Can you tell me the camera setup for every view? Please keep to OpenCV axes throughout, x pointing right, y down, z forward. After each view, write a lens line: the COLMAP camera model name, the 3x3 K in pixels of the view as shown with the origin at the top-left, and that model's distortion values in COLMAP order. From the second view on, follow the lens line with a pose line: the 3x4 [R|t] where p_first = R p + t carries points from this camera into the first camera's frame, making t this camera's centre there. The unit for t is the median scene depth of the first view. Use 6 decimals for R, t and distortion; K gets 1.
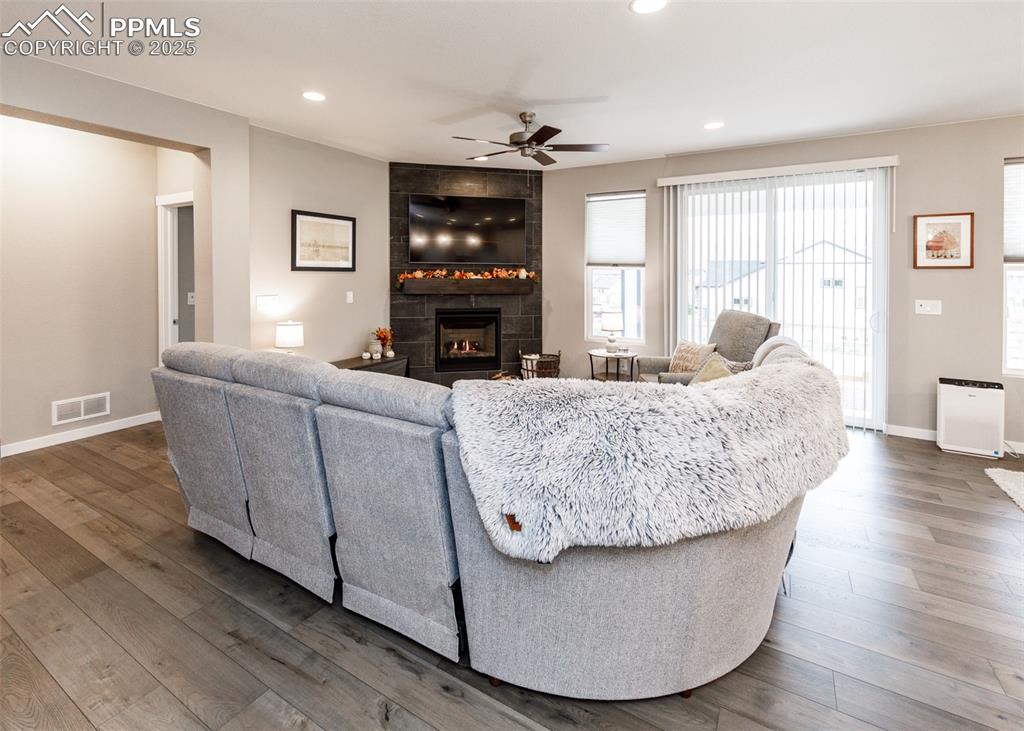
lens RADIAL K [[489.3, 0, 512.0], [0, 489.3, 274.1], [0, 0, 1]] dist [-0.003010, -0.000649]
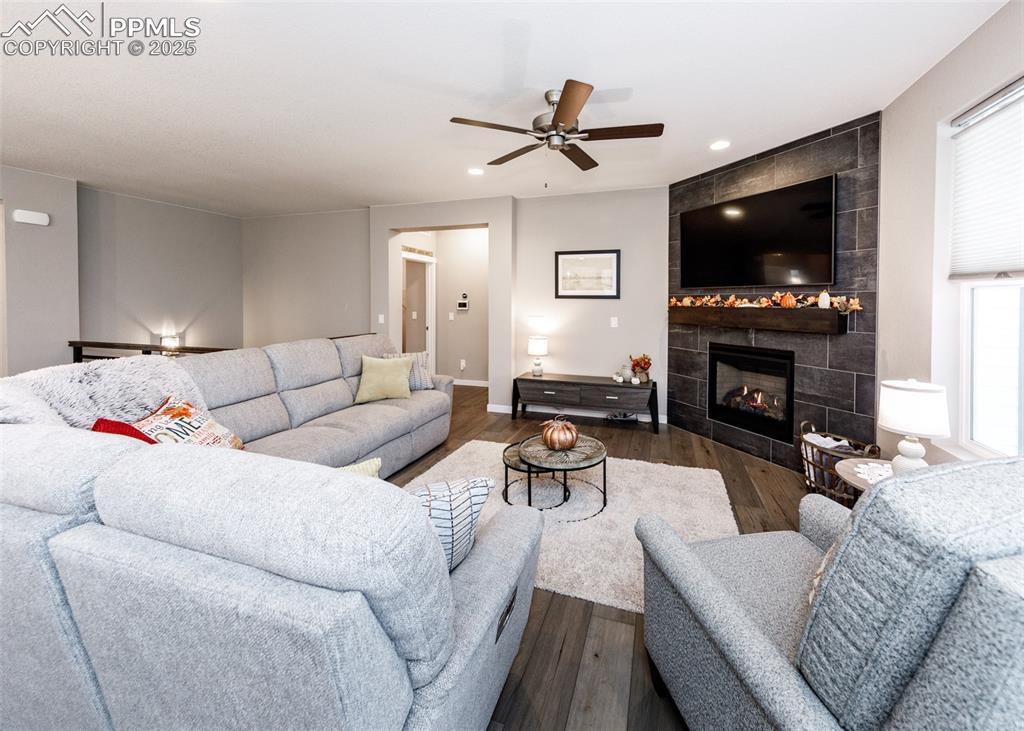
lens RADIAL K [[369.5, 0, 511.7], [0, 369.5, 307.3], [0, 0, 1]] dist [-0.000100, -0.000027]
pose [[0.236400, 0.009970, -0.971605, 0.380089], [-0.004746, 0.999947, 0.009106, 0.006370], [0.971644, 0.002459, 0.236435, 0.519268]]
